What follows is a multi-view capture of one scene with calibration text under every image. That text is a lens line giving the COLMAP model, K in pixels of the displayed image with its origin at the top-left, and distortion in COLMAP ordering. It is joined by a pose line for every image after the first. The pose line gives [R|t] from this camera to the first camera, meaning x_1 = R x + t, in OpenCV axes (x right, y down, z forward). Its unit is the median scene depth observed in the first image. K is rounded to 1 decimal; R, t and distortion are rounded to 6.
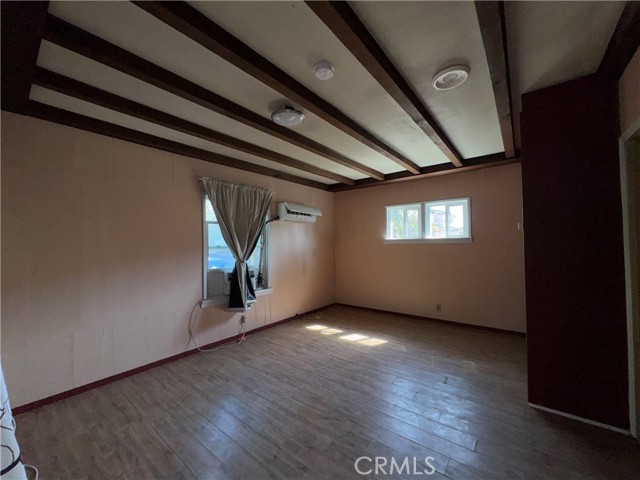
lens RADIAL K [[255.0, 0, 319.2], [0, 255.0, 239.1], [0, 0, 1]] dist [-0.004151, -0.000264]
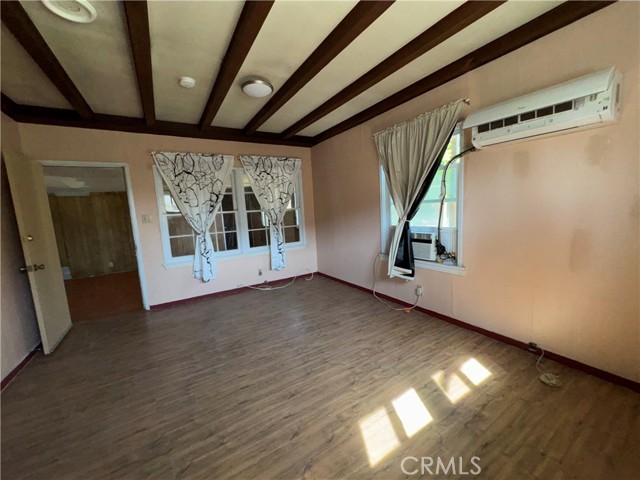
lens RADIAL K [[255.0, 0, 319.9], [0, 255.0, 240.2], [0, 0, 1]] dist [-0.004151, -0.000264]
pose [[-0.333099, 0.151963, -0.930566, 0.630375], [0.077692, 0.987995, 0.133531, 0.021249], [0.939686, -0.027818, -0.340906, 1.135918]]
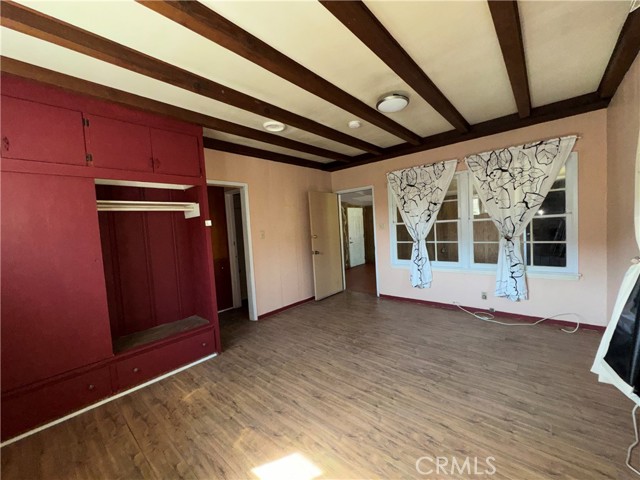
lens RADIAL K [[255.0, 0, 320.6], [0, 255.0, 240.4], [0, 0, 1]] dist [-0.004151, -0.000264]
pose [[-0.996196, 0.071640, 0.049605, 0.116903], [0.073485, 0.996630, 0.036436, 0.019857], [-0.046827, 0.039943, -0.998104, 1.491120]]
